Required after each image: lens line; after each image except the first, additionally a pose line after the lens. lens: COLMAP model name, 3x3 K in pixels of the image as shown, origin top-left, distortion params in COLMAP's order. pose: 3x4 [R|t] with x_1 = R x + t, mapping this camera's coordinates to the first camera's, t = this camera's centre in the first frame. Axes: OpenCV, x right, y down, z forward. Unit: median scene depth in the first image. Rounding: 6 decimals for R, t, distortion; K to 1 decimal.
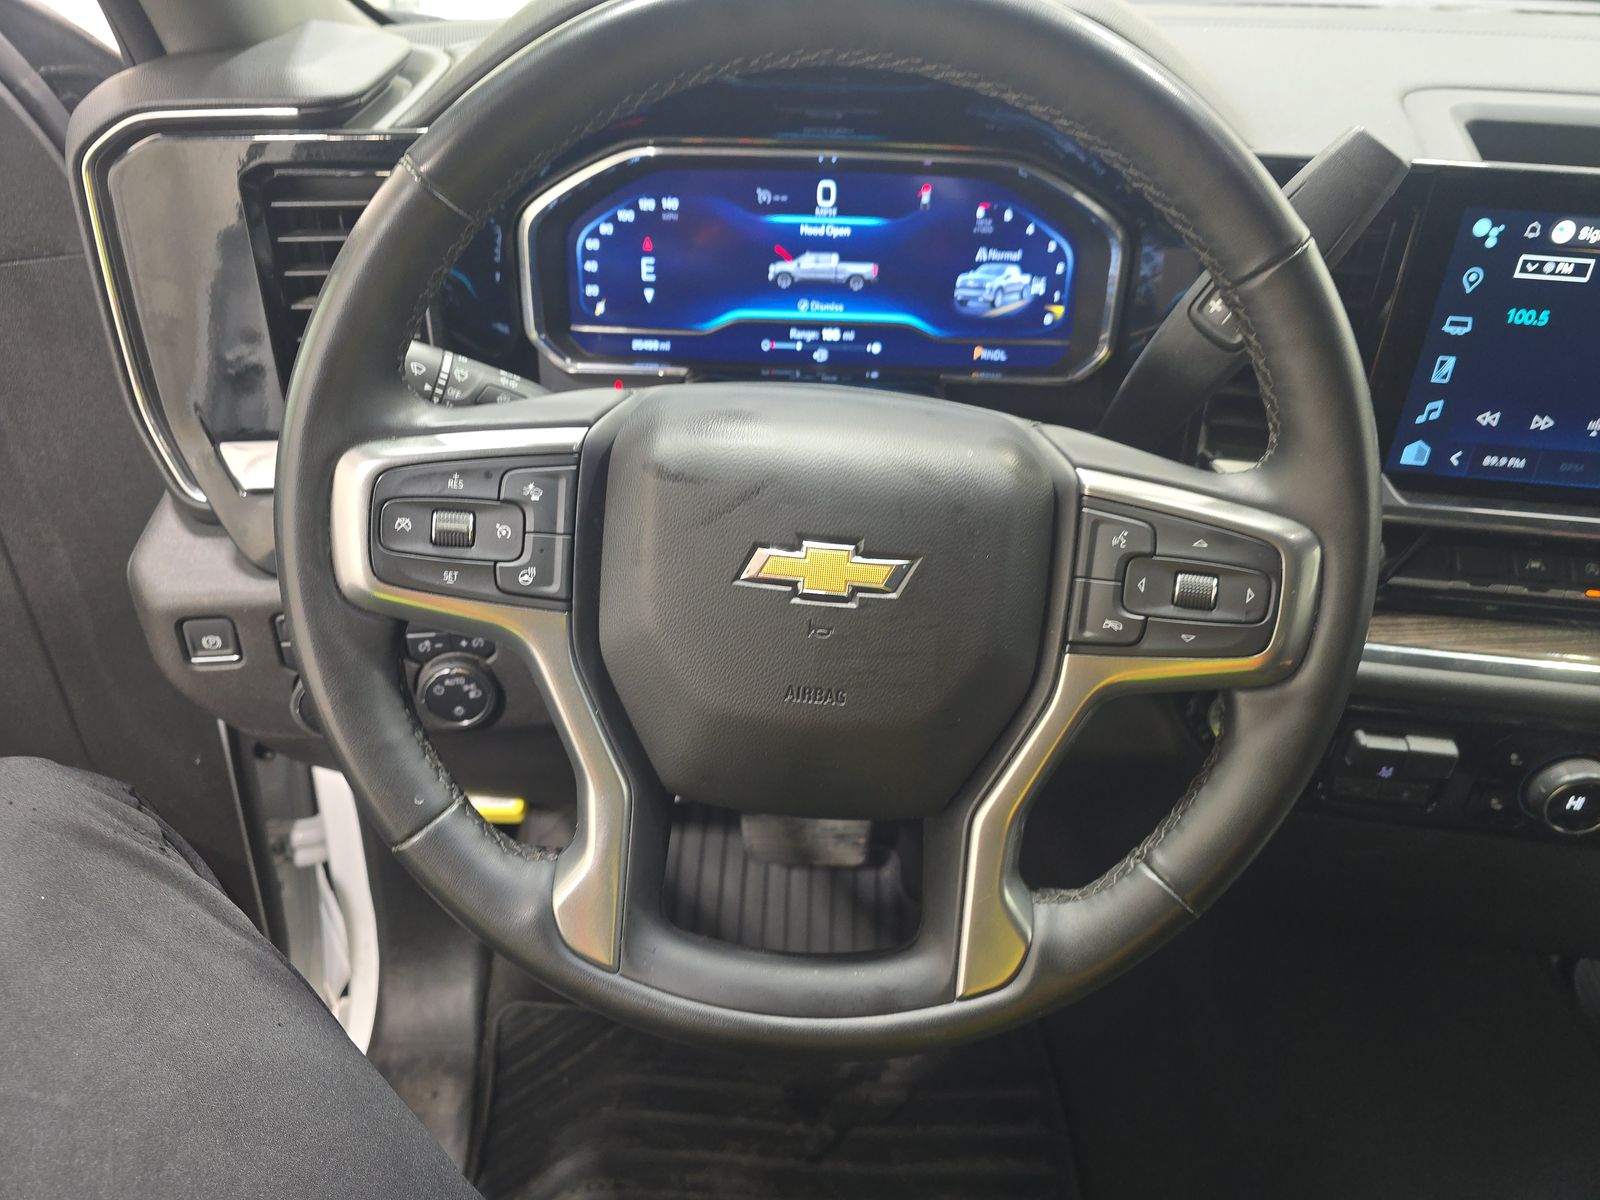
lens RADIAL K [[1062.1, 0, 793.0], [0, 1062.1, 593.5], [0, 0, 1]] dist [0.034416, -0.028513]
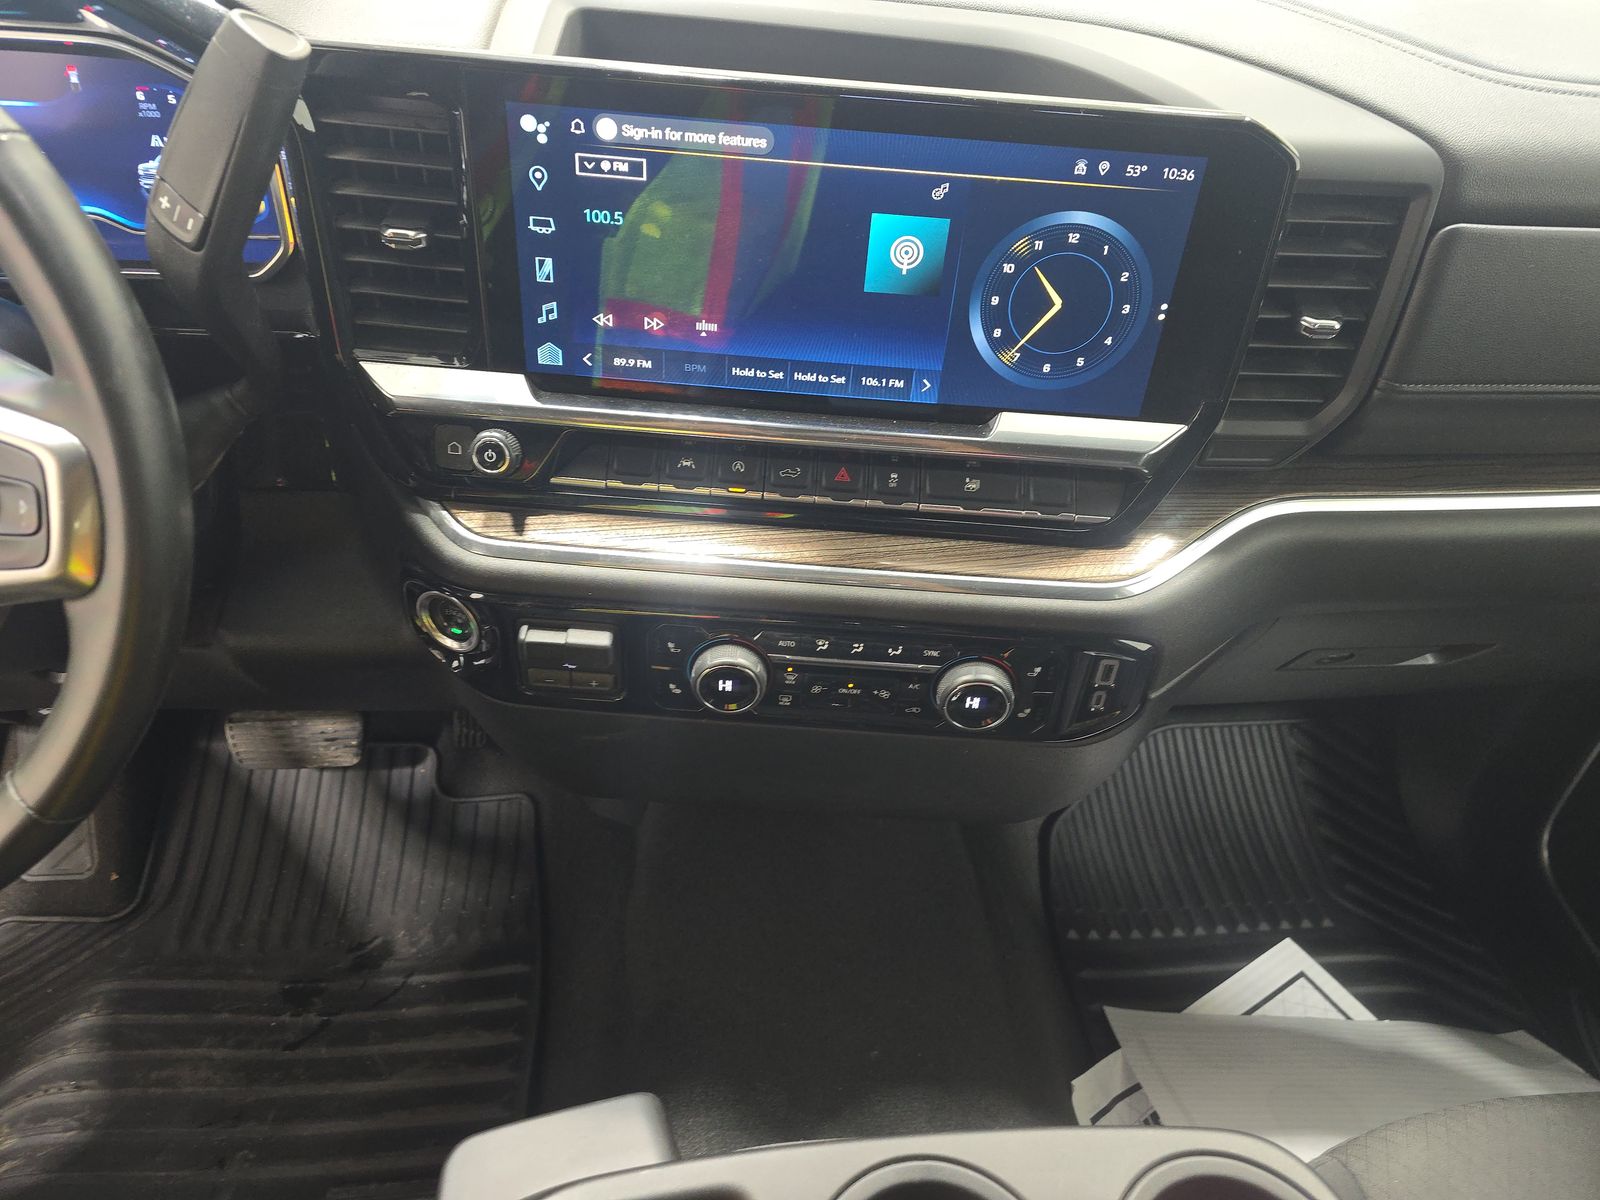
lens RADIAL K [[1062.1, 0, 795.4], [0, 1062.1, 596.1], [0, 0, 1]] dist [0.034416, -0.028513]
pose [[0.994836, -0.032930, 0.096001, 0.690973], [0.022634, 0.994062, 0.106439, -0.005278], [-0.098936, -0.103716, 0.989674, -0.043764]]
